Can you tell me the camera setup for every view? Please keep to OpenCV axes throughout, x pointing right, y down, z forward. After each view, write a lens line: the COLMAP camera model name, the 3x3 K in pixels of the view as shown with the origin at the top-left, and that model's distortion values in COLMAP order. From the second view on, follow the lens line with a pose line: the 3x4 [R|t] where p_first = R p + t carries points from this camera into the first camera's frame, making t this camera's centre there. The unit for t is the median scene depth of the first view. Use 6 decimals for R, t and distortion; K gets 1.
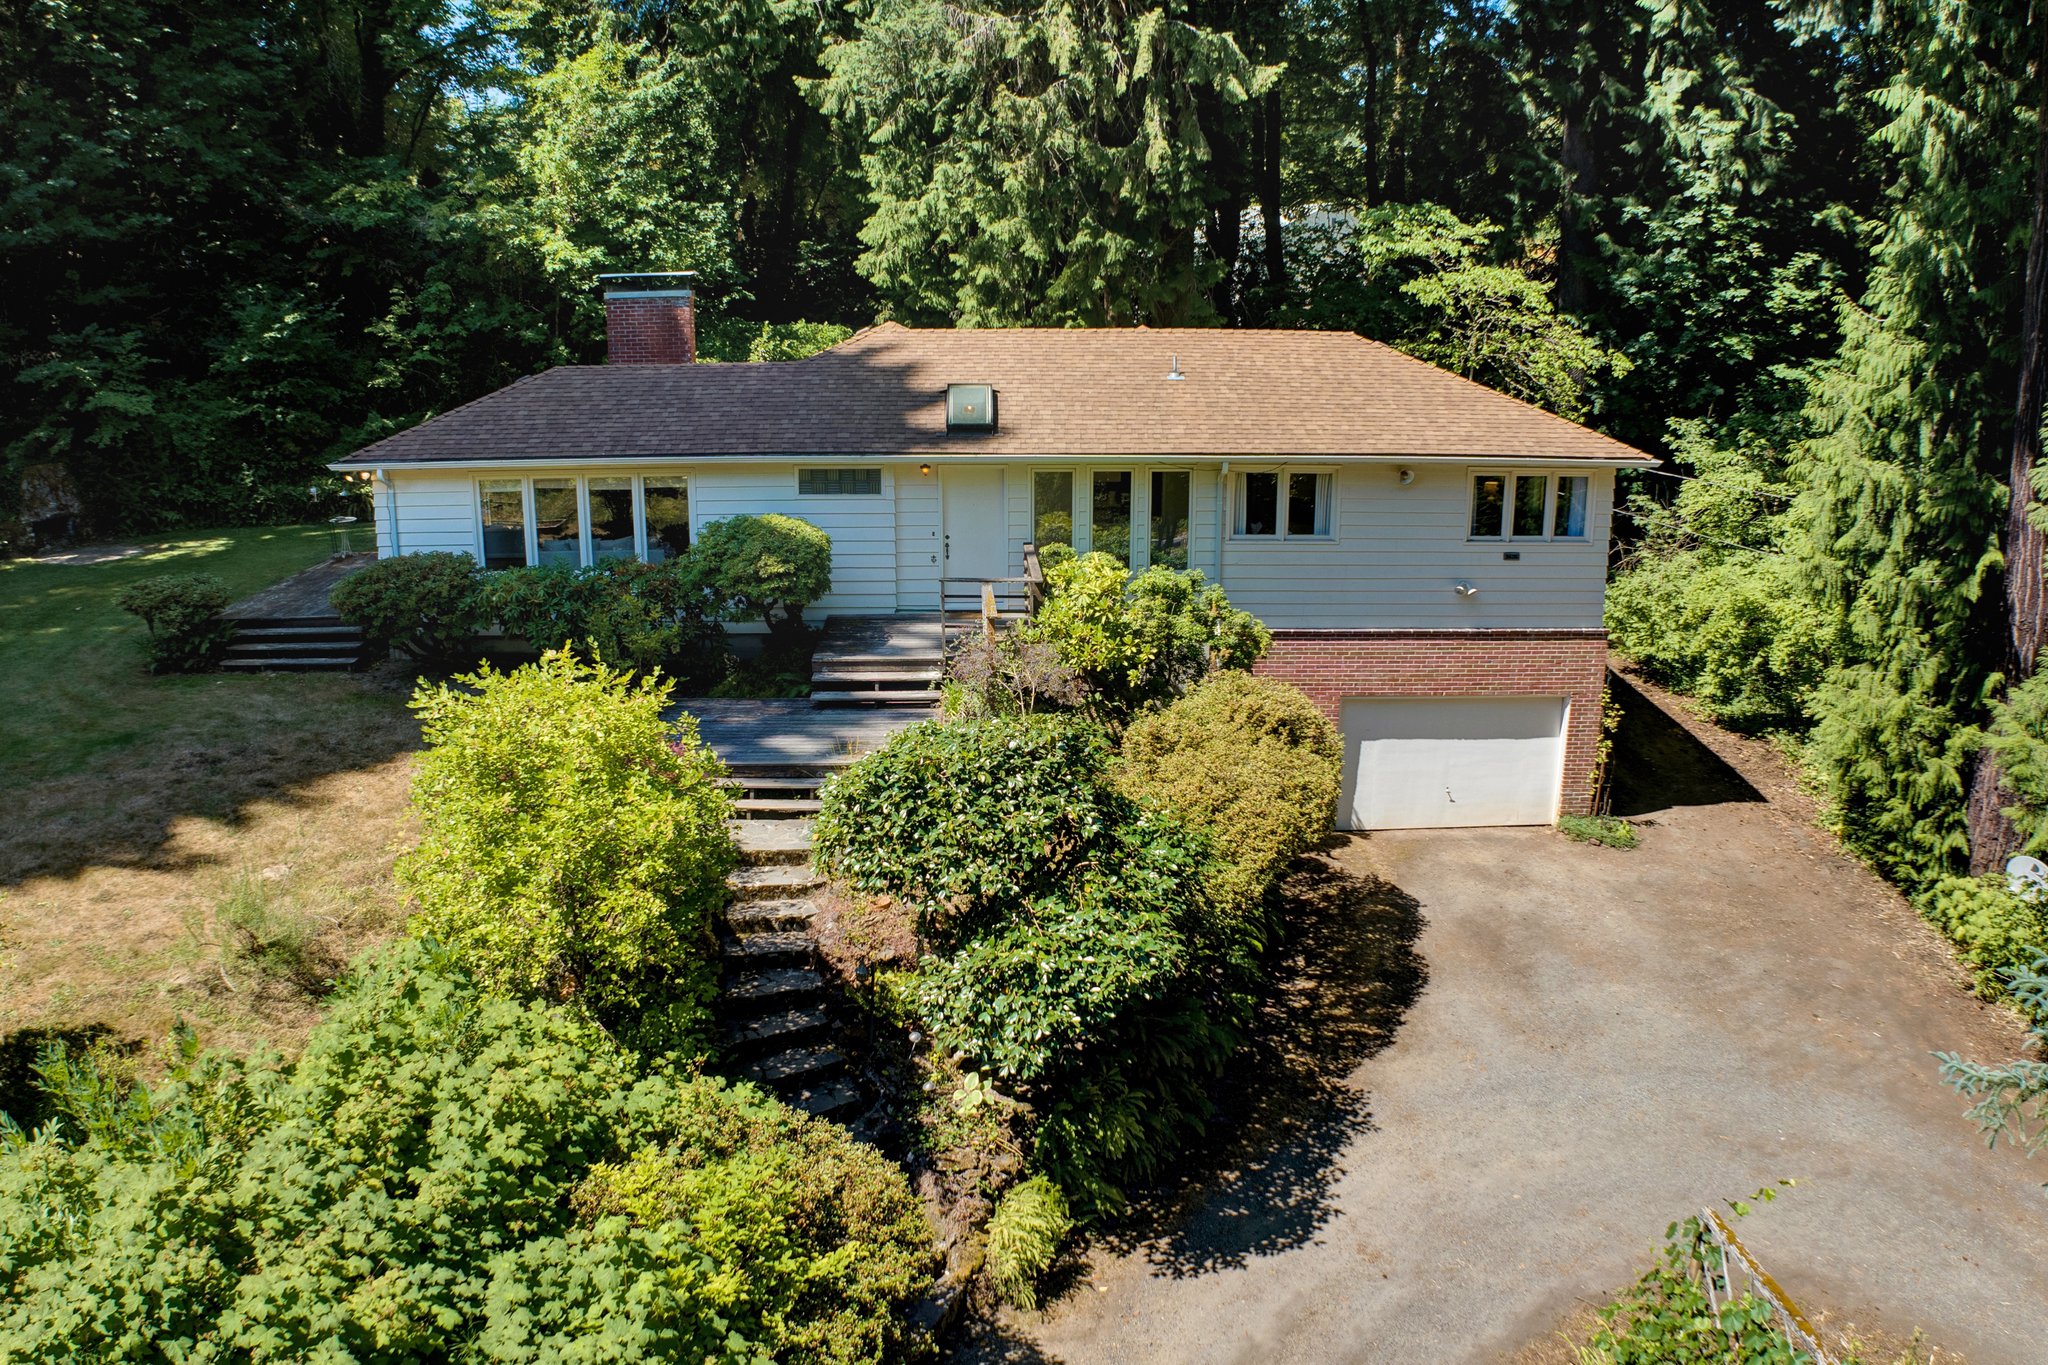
lens RADIAL K [[1508.5, 0, 1019.6], [0, 1508.5, 677.9], [0, 0, 1]] dist [-0.186255, 0.008925]
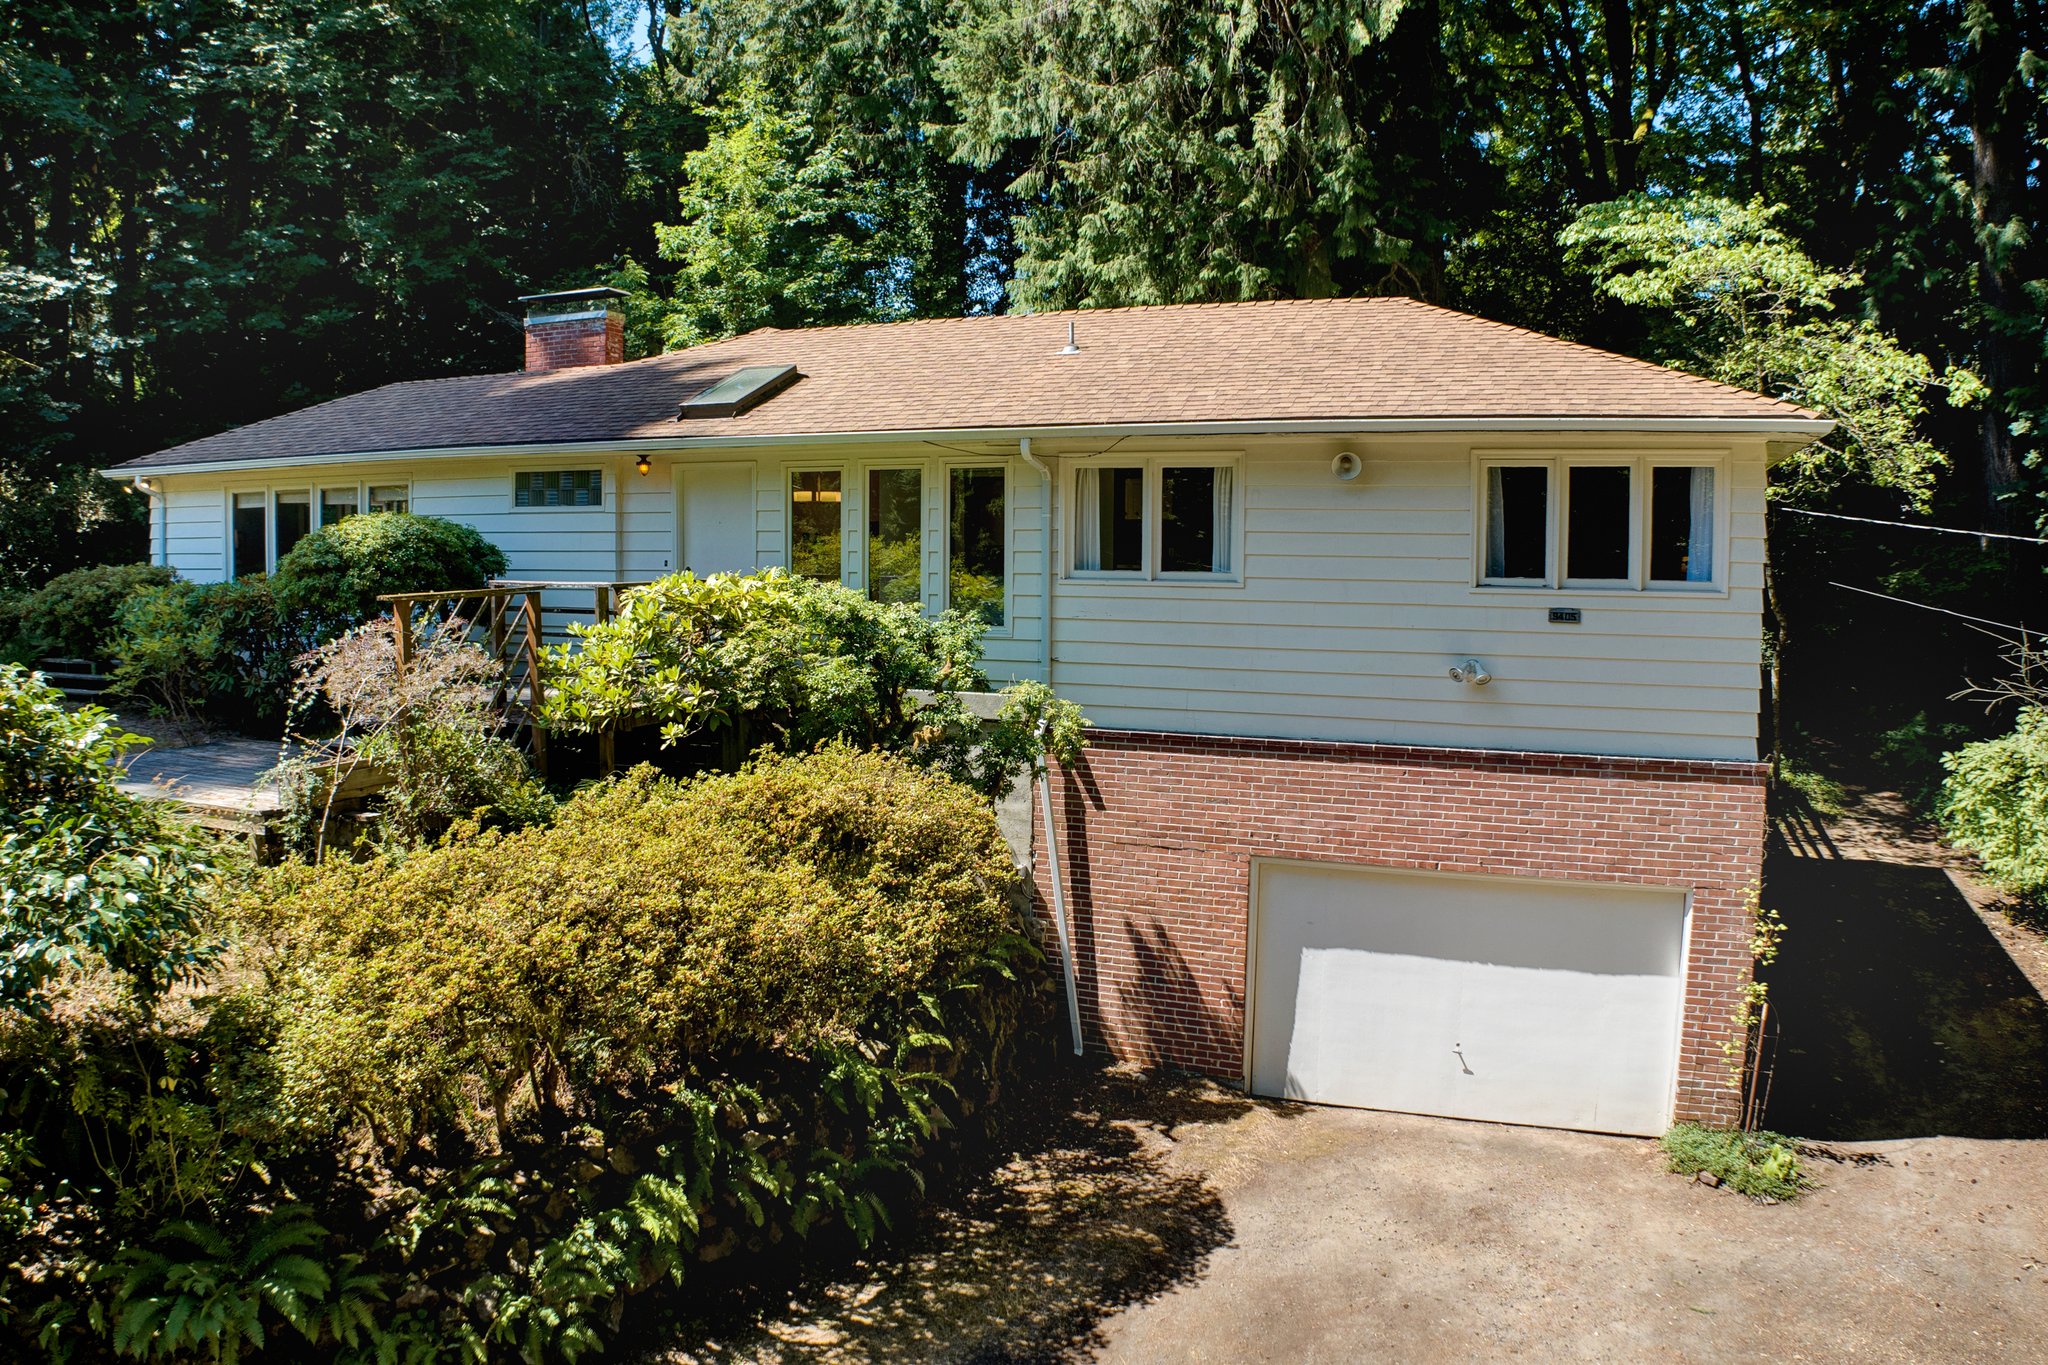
lens RADIAL K [[1508.5, 0, 1019.6], [0, 1508.5, 677.9], [0, 0, 1]] dist [-0.186255, 0.008925]
pose [[0.911635, 0.038855, -0.409160, 0.370230], [-0.111168, 0.981725, -0.154461, 0.044328], [0.395681, 0.186298, 0.899294, 0.441459]]
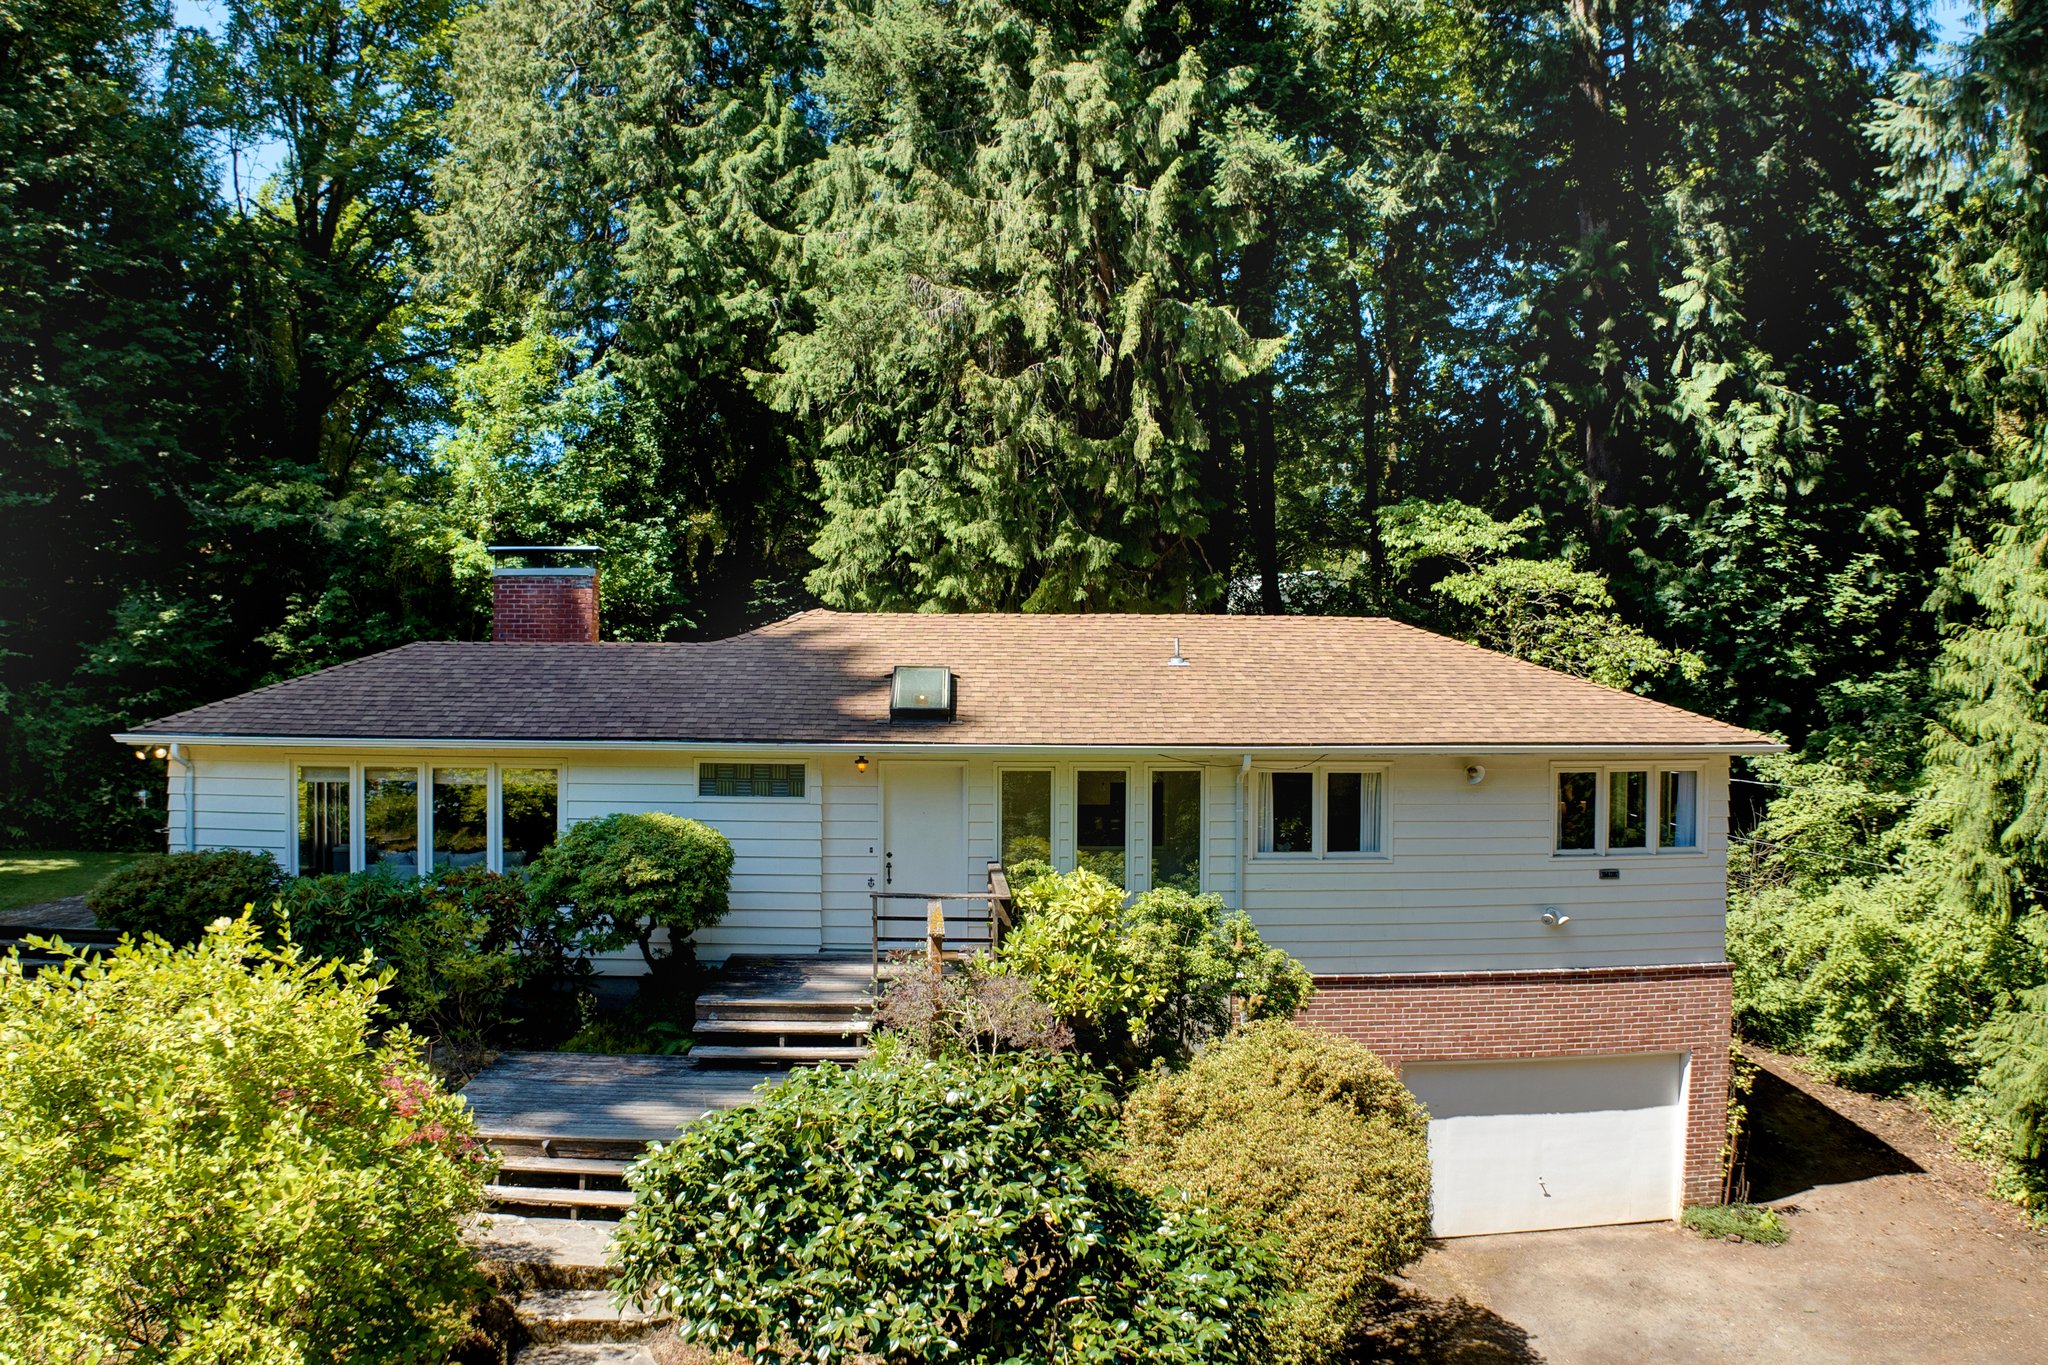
lens RADIAL K [[1508.5, 0, 1019.6], [0, 1508.5, 677.9], [0, 0, 1]] dist [-0.186255, 0.008925]
pose [[0.999898, 0.004950, 0.013418, 0.007978], [-0.001193, 0.963789, -0.266662, 0.024197], [-0.014252, 0.266619, 0.963697, 0.226194]]
